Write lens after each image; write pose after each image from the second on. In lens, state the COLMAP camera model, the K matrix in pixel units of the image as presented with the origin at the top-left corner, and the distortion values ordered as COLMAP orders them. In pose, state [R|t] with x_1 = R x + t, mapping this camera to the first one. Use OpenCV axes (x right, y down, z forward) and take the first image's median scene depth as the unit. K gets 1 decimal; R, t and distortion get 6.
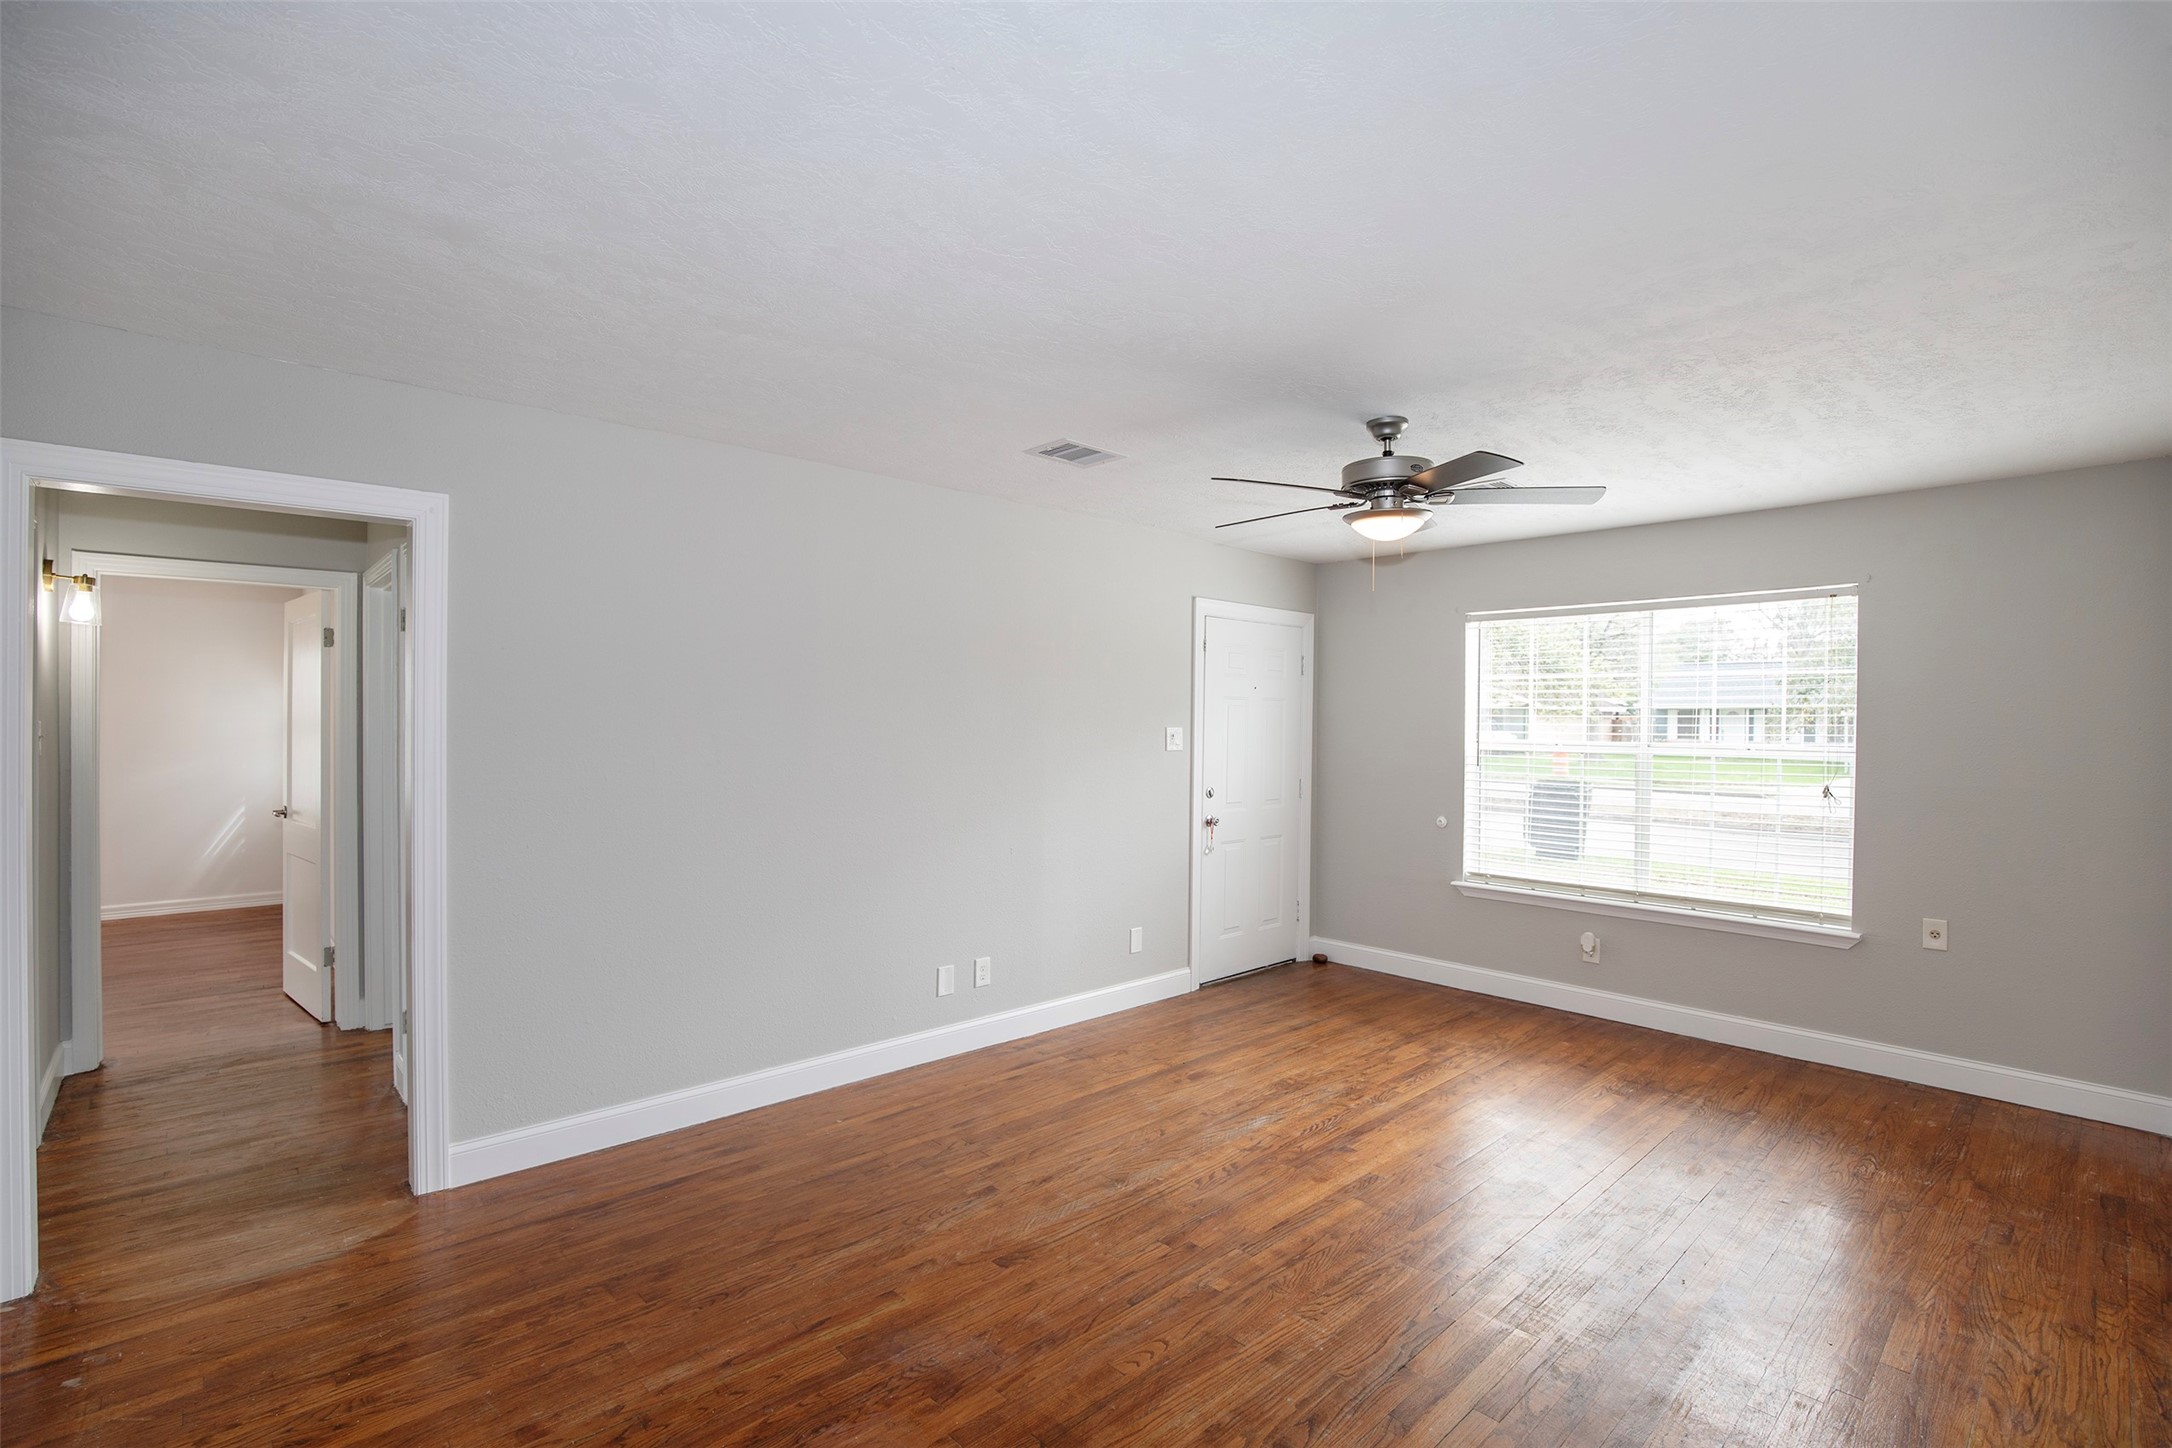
lens RADIAL K [[994.3, 0, 1103.3], [0, 994.3, 721.3], [0, 0, 1]] dist [-0.033983, 0.006154]
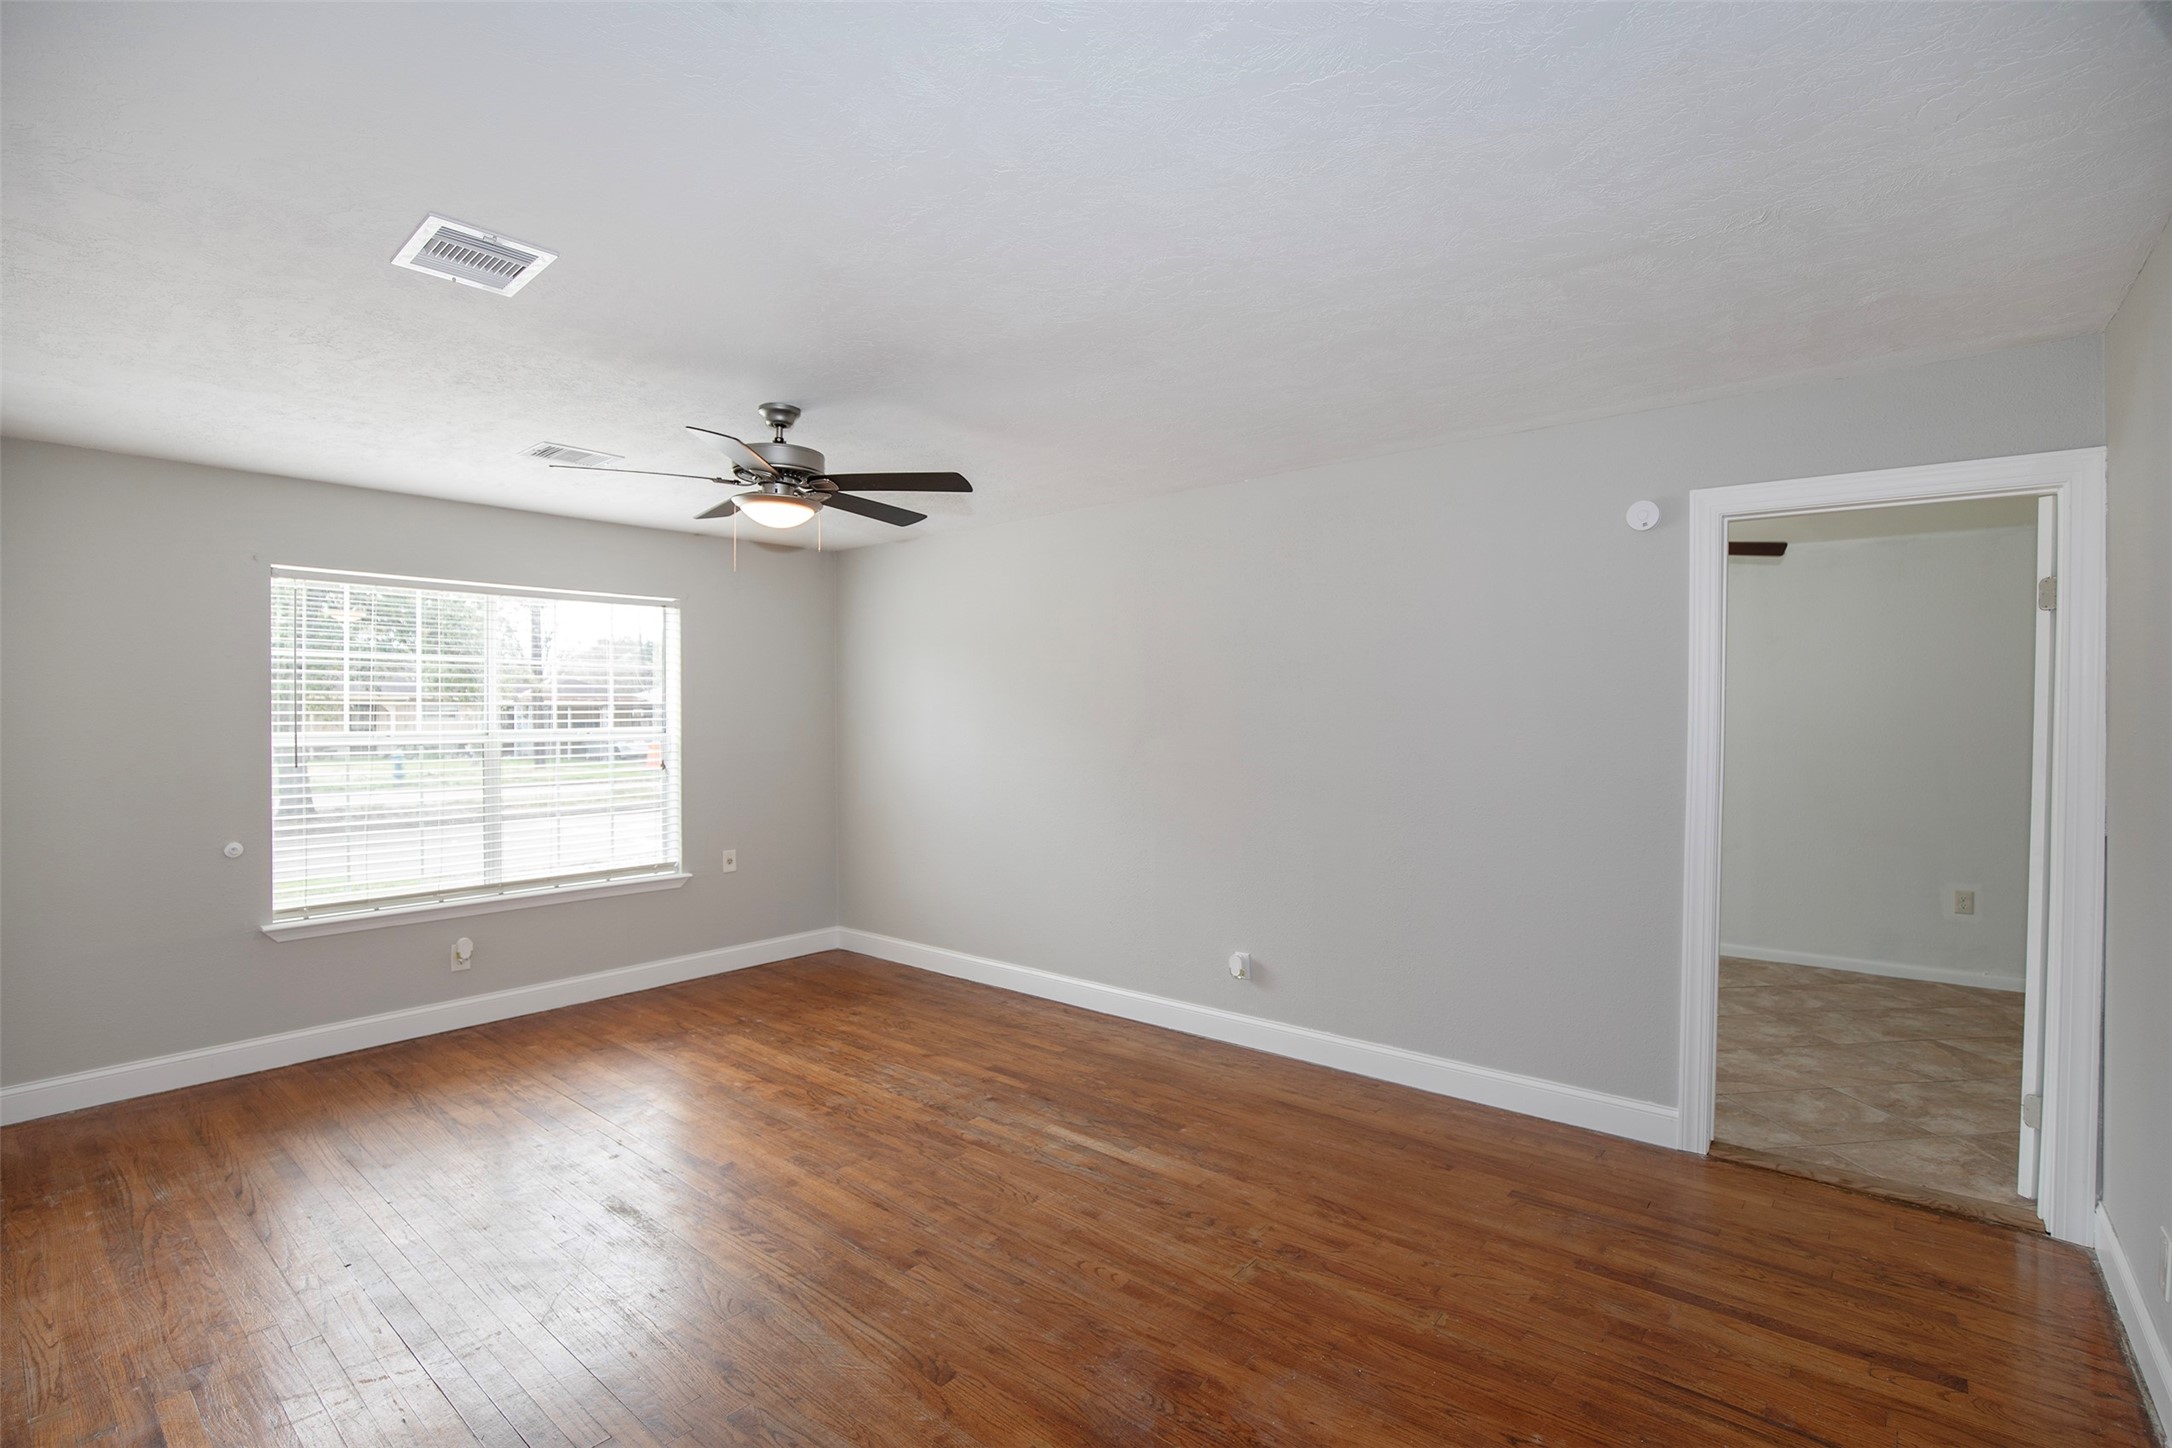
lens RADIAL K [[994.3, 0, 1103.3], [0, 994.3, 721.3], [0, 0, 1]] dist [-0.033983, 0.006154]
pose [[-0.125181, -0.015011, 0.992020, -0.591458], [0.003454, 0.999873, 0.015566, -0.000574], [-0.992128, 0.005375, -0.125113, 0.630189]]
